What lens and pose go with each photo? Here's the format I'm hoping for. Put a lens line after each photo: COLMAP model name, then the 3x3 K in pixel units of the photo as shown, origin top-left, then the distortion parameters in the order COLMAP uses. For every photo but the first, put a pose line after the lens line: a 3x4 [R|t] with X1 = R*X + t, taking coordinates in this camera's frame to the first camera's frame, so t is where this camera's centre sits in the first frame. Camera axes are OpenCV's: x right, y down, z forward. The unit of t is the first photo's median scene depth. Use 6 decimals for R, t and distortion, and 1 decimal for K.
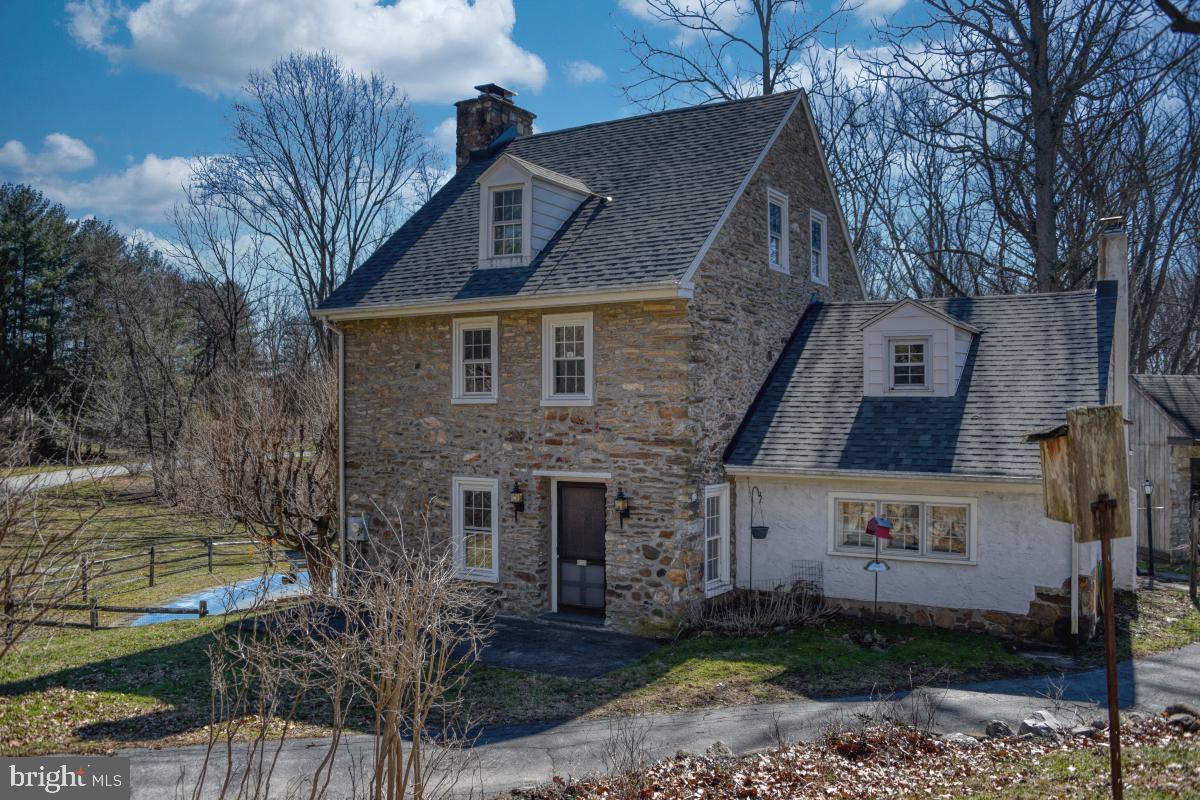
lens RADIAL K [[1008.1, 0, 590.5], [0, 1008.1, 407.6], [0, 0, 1]] dist [-0.072541, 0.016018]
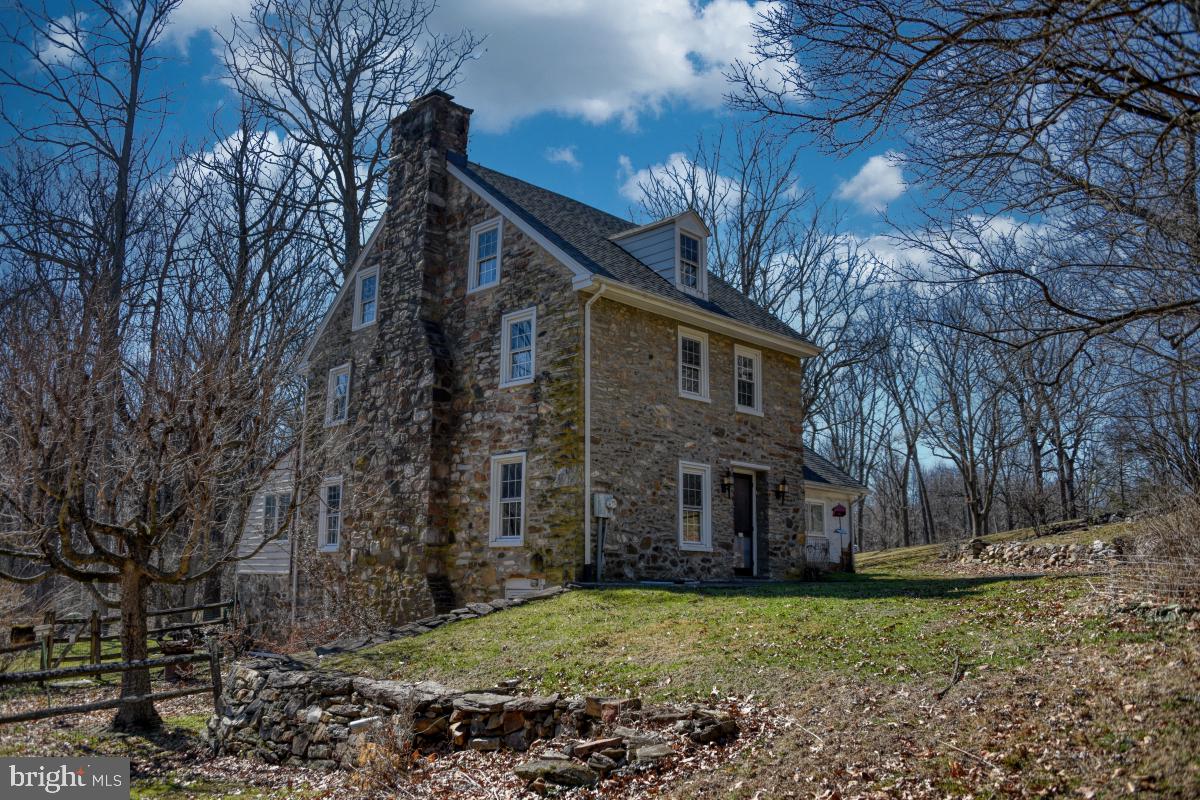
lens RADIAL K [[968.0, 0, 601.4], [0, 968.0, 397.3], [0, 0, 1]] dist [-0.112520, 0.037917]
pose [[0.230471, 0.187523, 0.954839, -1.281563], [-0.011634, 0.981716, -0.189994, 0.219340], [-0.973010, 0.032680, 0.228439, 0.886658]]
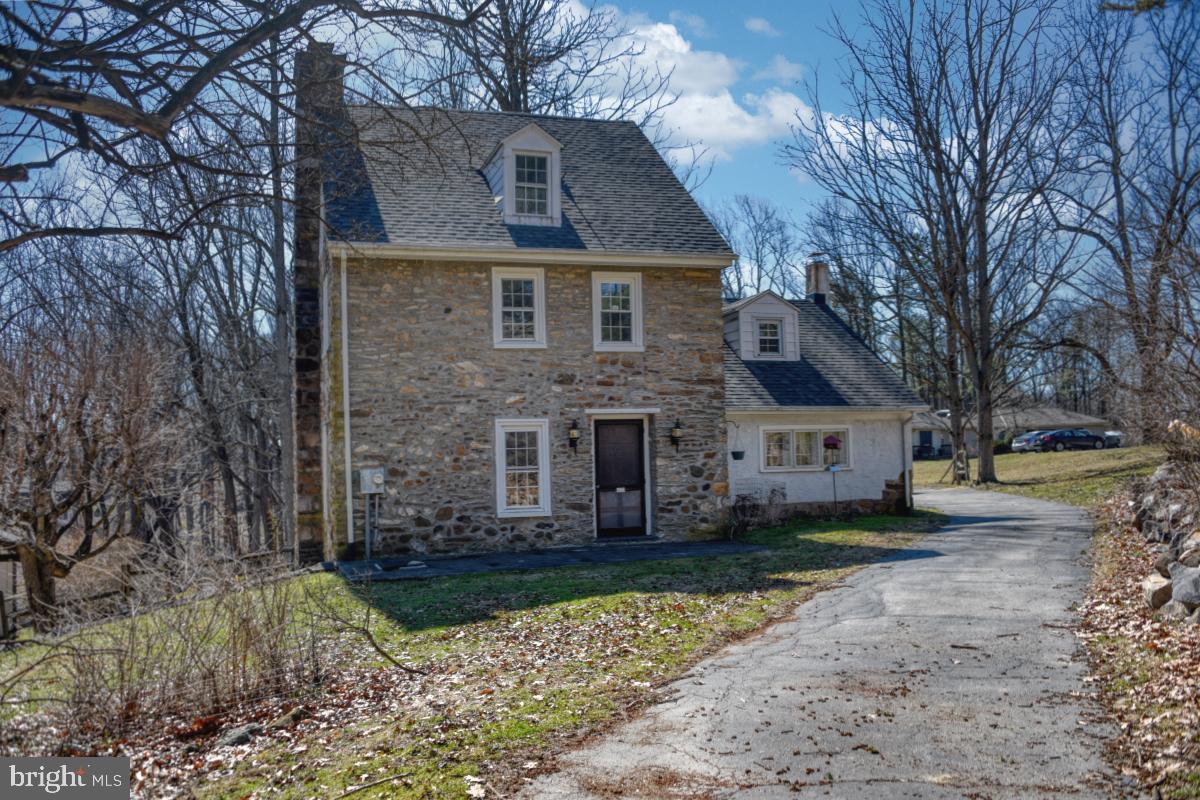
lens RADIAL K [[1008.1, 0, 577.9], [0, 1008.1, 402.7], [0, 0, 1]] dist [-0.072541, 0.016018]
pose [[0.675184, 0.023938, 0.737261, -0.889679], [0.023885, 0.998240, -0.054285, 0.116474], [-0.737263, 0.054261, 0.673424, 0.260569]]
